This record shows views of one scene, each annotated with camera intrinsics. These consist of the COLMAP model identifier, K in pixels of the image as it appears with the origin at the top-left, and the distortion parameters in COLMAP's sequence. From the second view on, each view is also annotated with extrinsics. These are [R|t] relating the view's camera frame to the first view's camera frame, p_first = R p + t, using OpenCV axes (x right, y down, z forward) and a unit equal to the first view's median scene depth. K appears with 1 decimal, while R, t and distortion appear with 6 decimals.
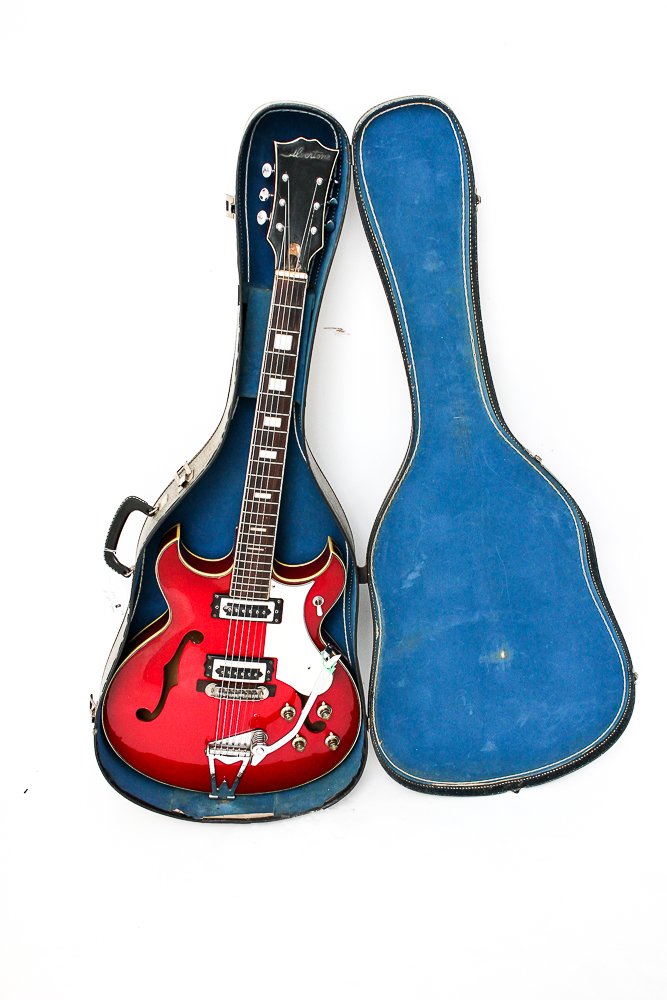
lens RADIAL K [[1122.3, 0, 327.9], [0, 1122.3, 497.9], [0, 0, 1]] dist [-0.116620, 0.000000]
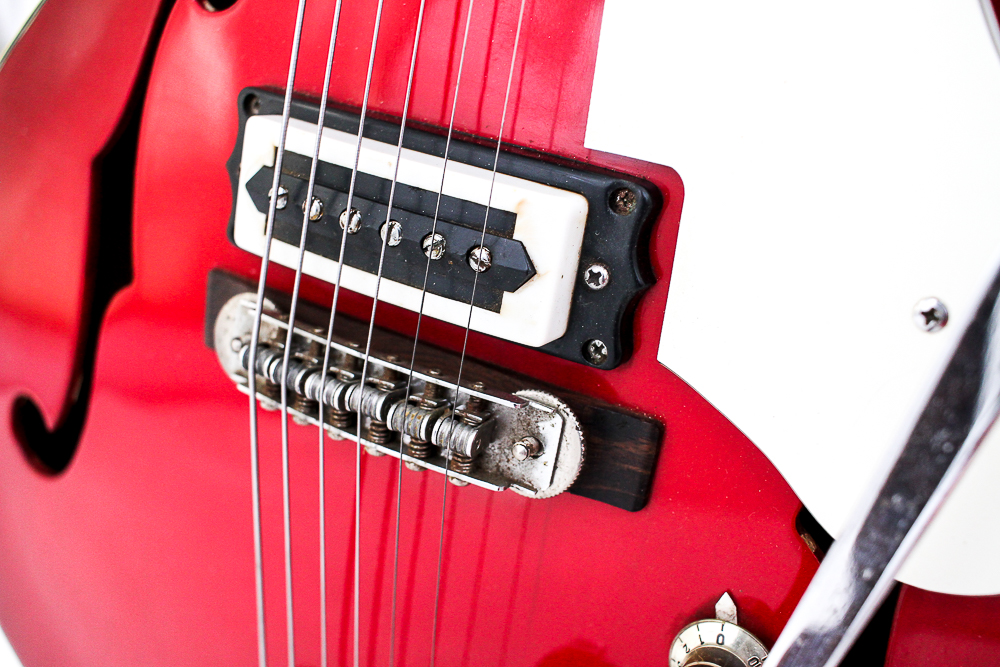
lens RADIAL K [[1122.3, 0, 506.1], [0, 1122.3, 327.6], [0, 0, 1]] dist [-0.116620, 0.000000]
pose [[0.817878, 0.165854, -0.550970, 0.009003], [-0.245630, 0.966560, -0.073666, 0.173052], [0.520328, 0.195585, 0.831267, 0.891825]]
